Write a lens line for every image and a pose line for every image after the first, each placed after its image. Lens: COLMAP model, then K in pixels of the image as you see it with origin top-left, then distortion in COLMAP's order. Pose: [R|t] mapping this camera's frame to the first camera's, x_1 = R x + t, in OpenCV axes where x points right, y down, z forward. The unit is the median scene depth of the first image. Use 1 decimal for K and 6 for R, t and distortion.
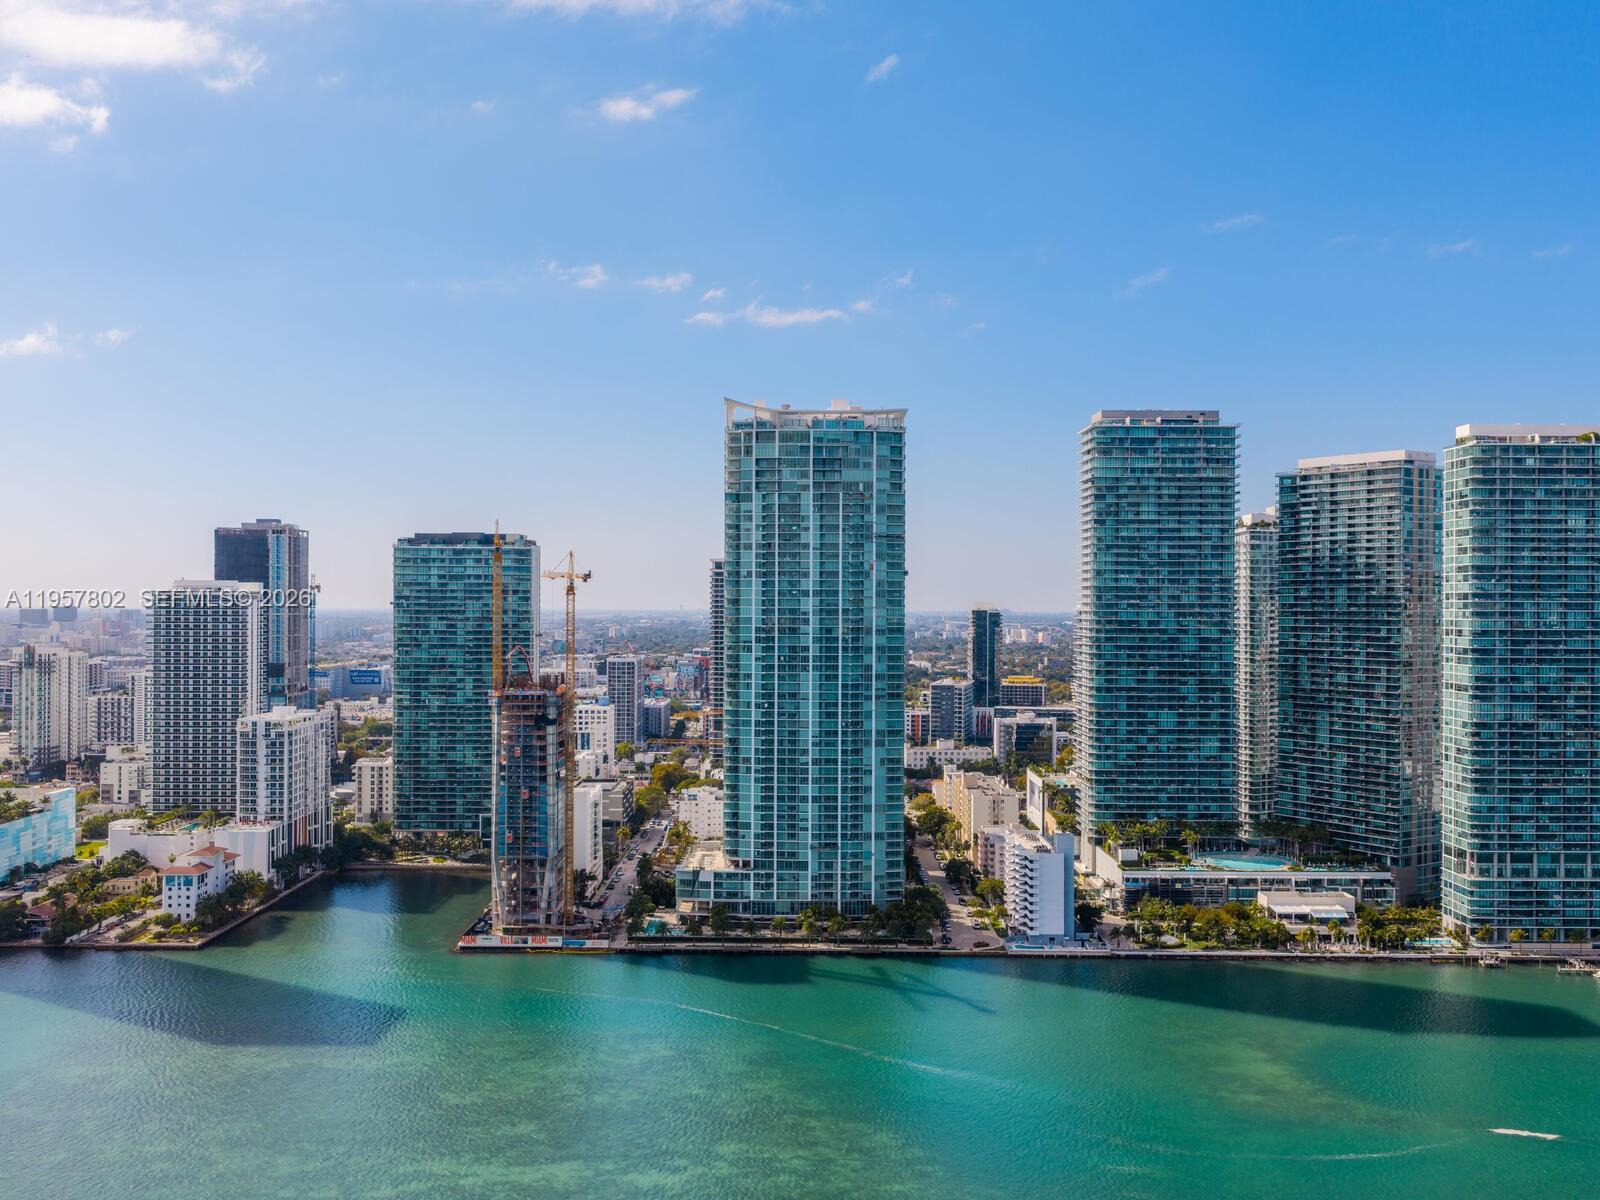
lens RADIAL K [[1566.5, 0, 800.0], [0, 1566.5, 600.0], [0, 0, 1]] dist [-0.002029, -0.025571]
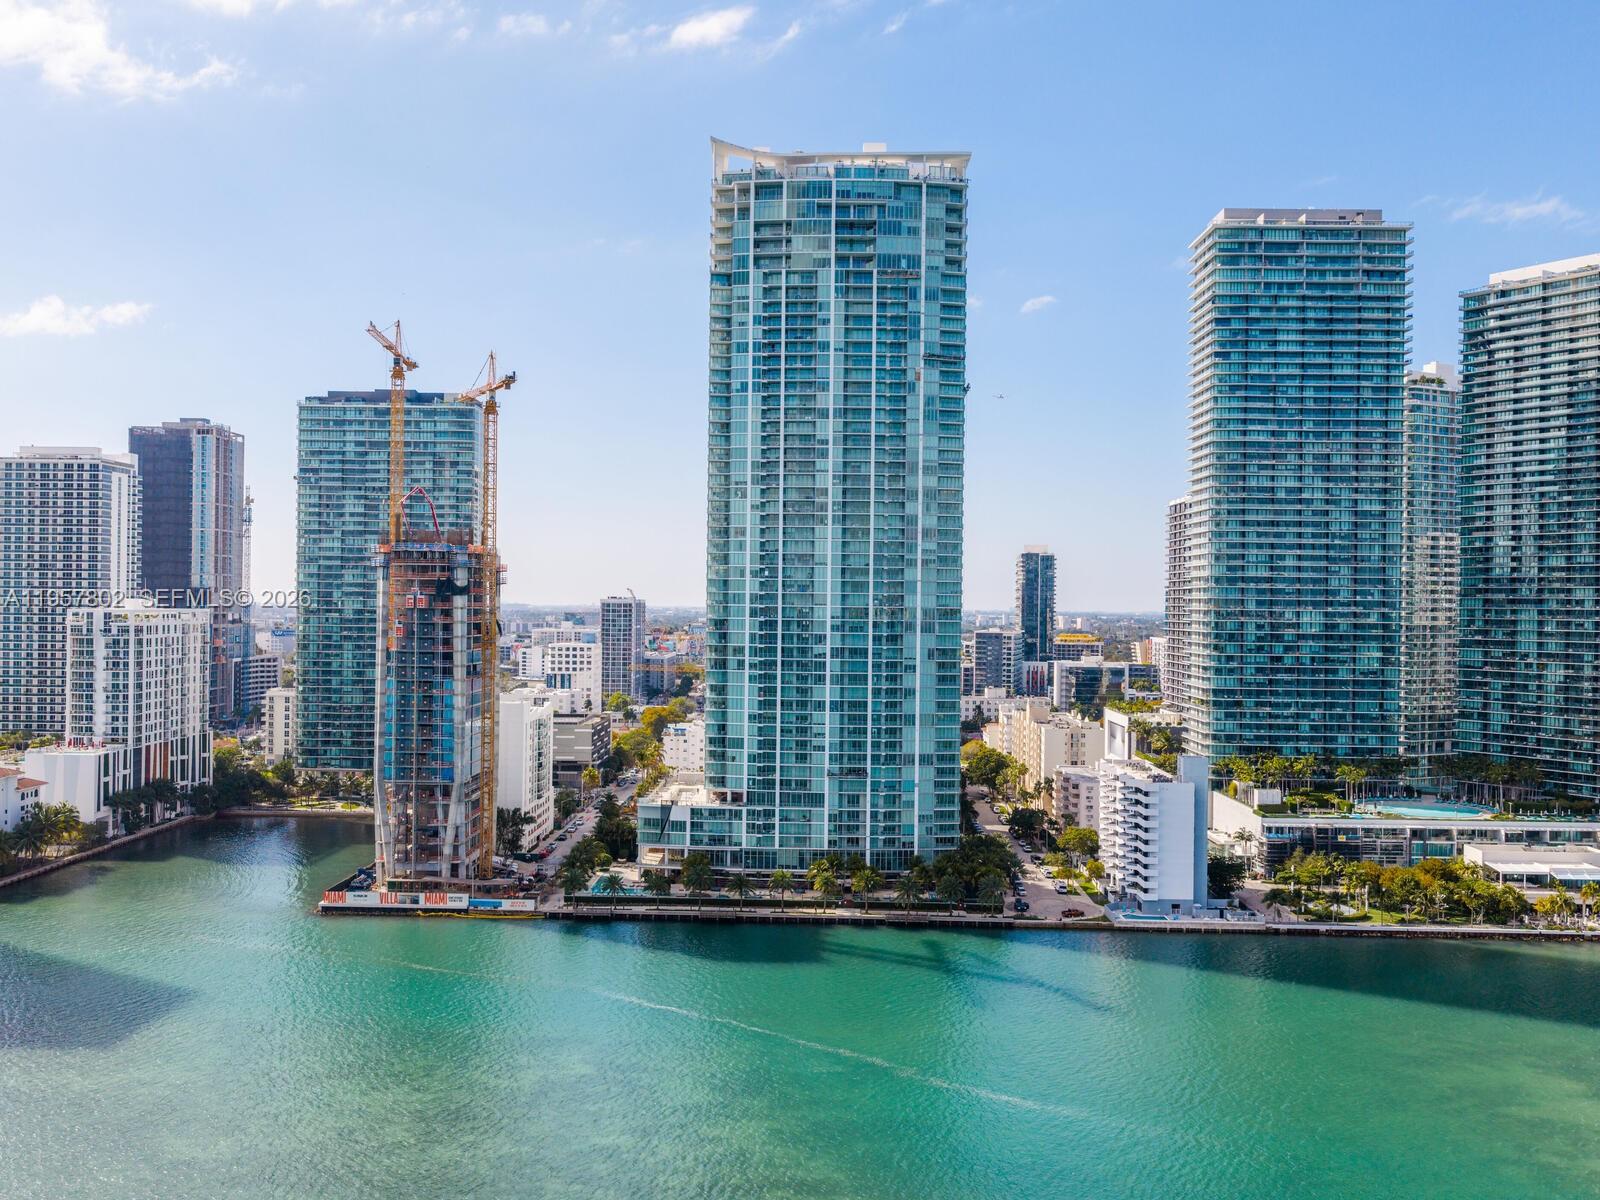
lens RADIAL K [[1566.5, 0, 800.0], [0, 1566.5, 600.0], [0, 0, 1]] dist [-0.002029, -0.025571]
pose [[0.999793, 0.007857, -0.018747, 0.006735], [-0.007848, 0.999969, 0.000519, 0.078417], [0.018750, -0.000372, 0.999824, 0.291707]]
